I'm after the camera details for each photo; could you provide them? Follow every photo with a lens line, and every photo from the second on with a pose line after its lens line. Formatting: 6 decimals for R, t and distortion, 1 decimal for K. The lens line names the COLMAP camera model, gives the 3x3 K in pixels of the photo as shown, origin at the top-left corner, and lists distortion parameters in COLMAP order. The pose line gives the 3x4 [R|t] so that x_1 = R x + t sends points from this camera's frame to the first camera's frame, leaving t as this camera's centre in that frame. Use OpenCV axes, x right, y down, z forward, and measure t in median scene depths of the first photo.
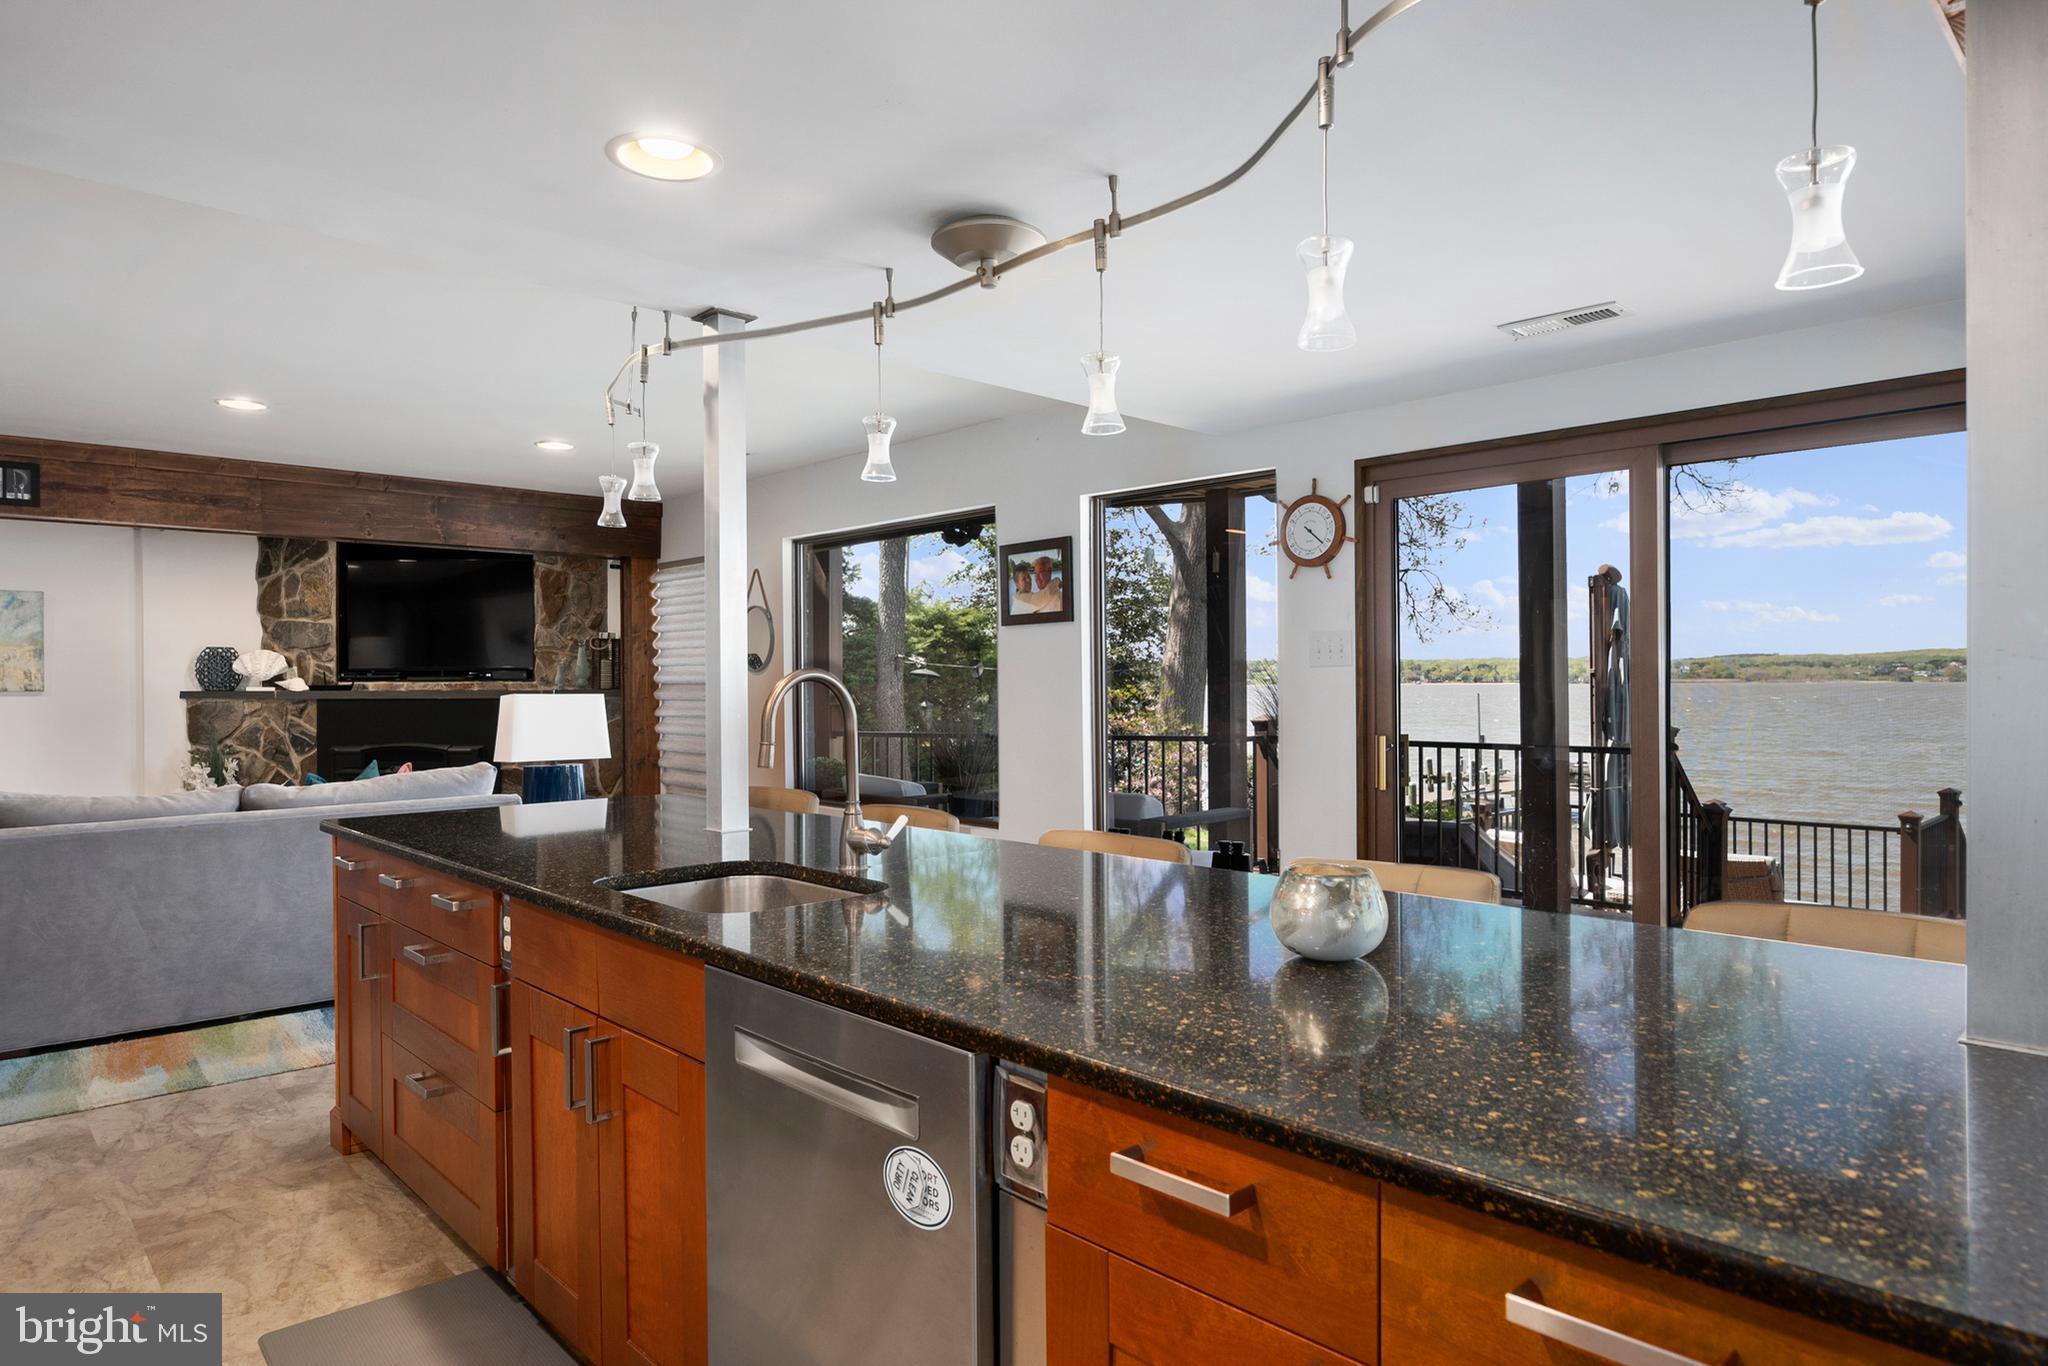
lens RADIAL K [[1205.5, 0, 1024.0], [0, 1205.5, 683.0], [0, 0, 1]] dist [-0.000587, -0.000150]
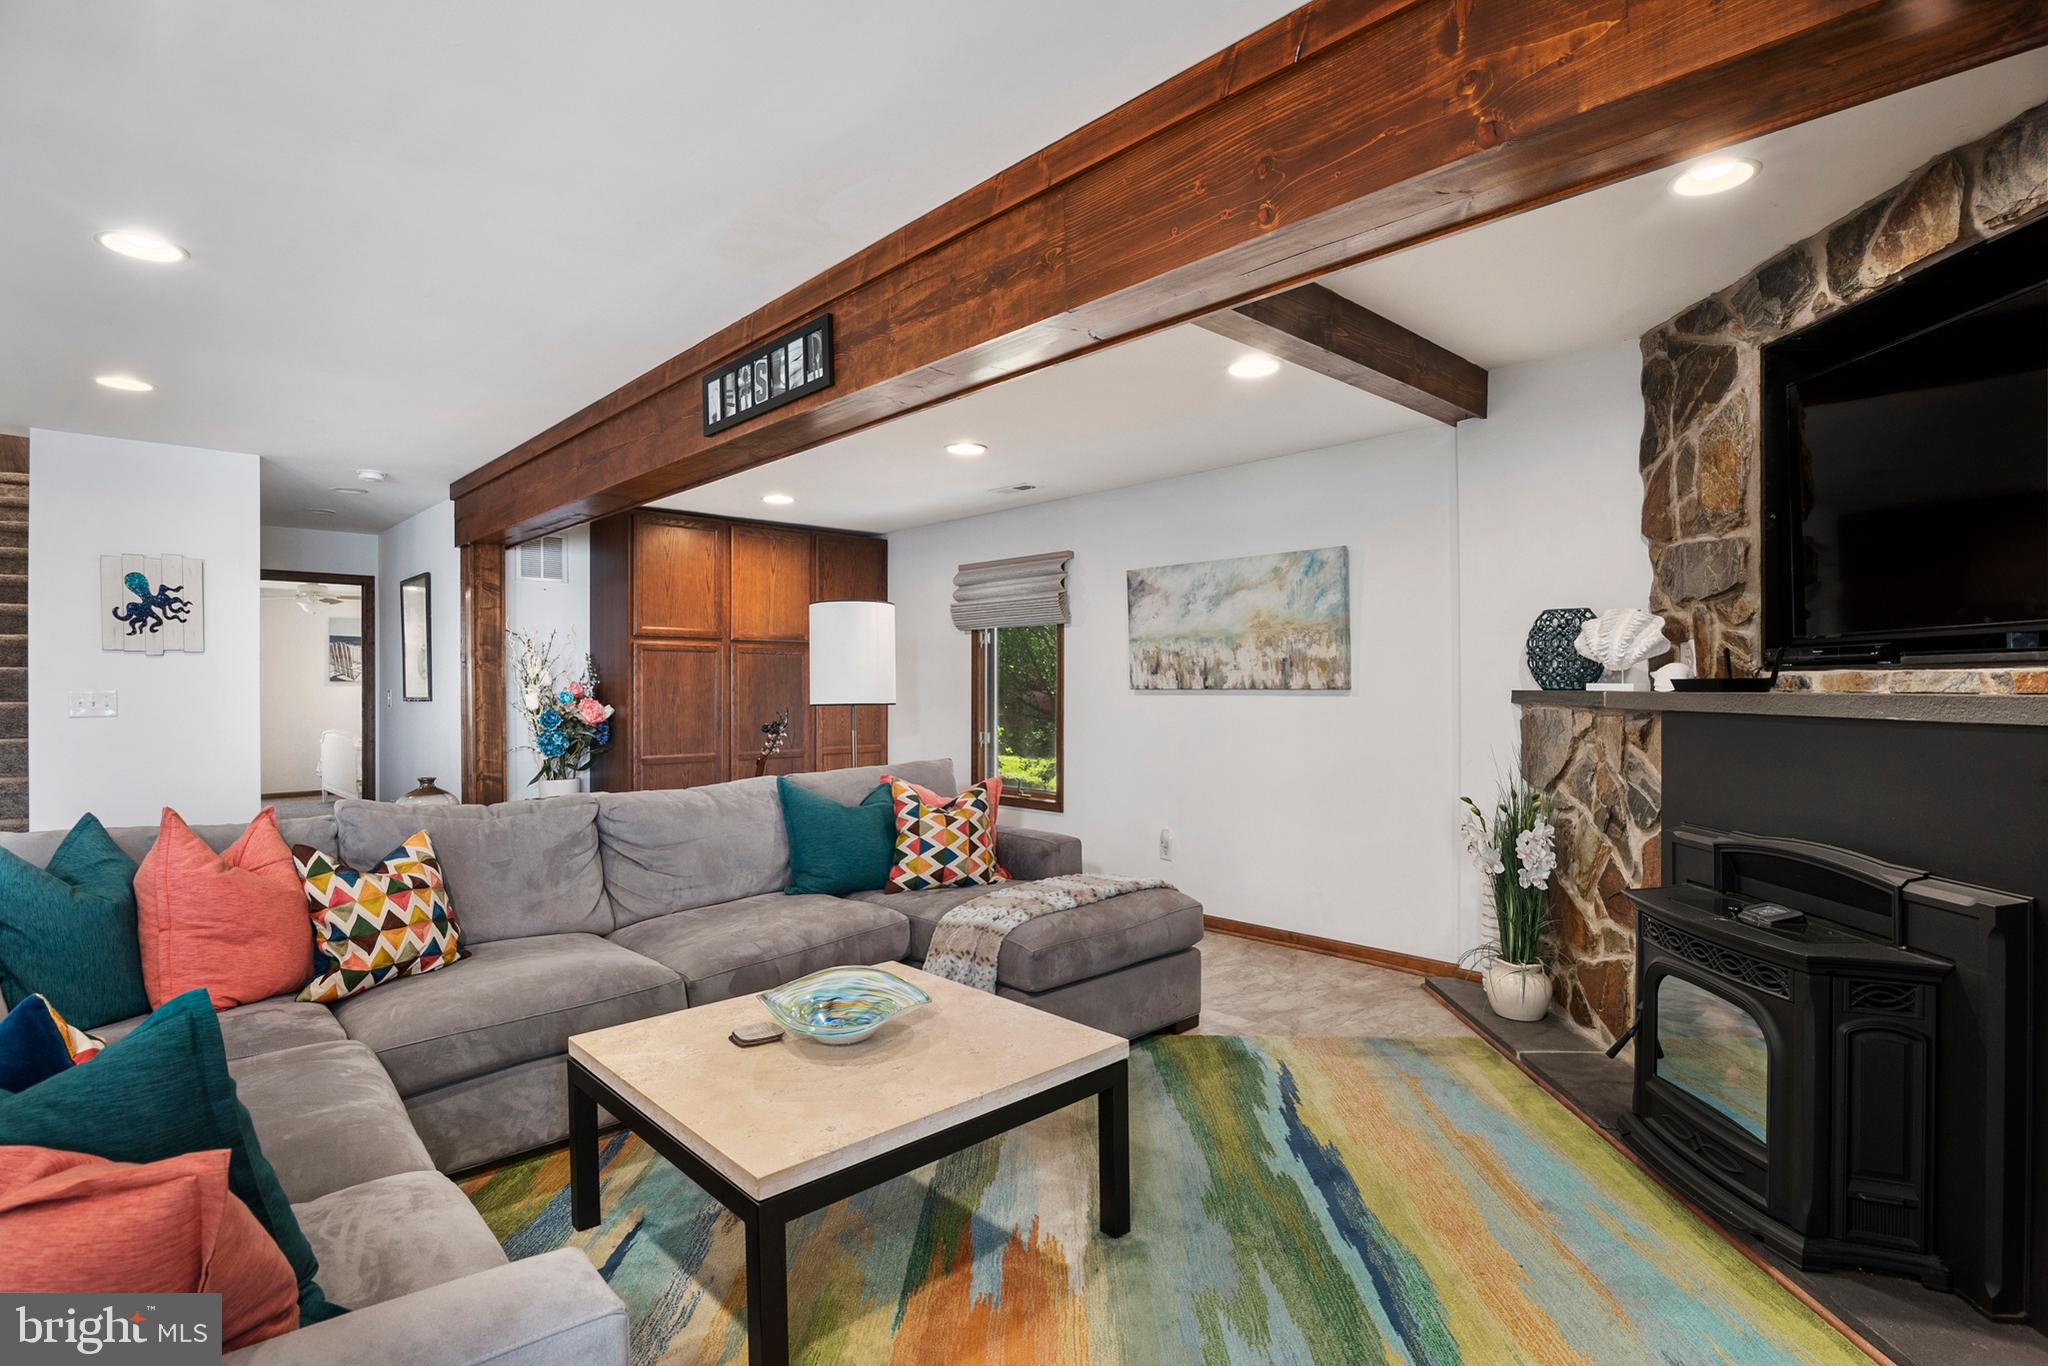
lens RADIAL K [[995.2, 0, 1024.0], [0, 995.2, 683.0], [0, 0, 1]] dist [-0.000622, -0.000169]
pose [[-0.003306, 0.001156, -0.999994, -0.215424], [0.001942, 0.999997, 0.001150, 0.002266], [0.999993, -0.001938, -0.003308, 0.743361]]
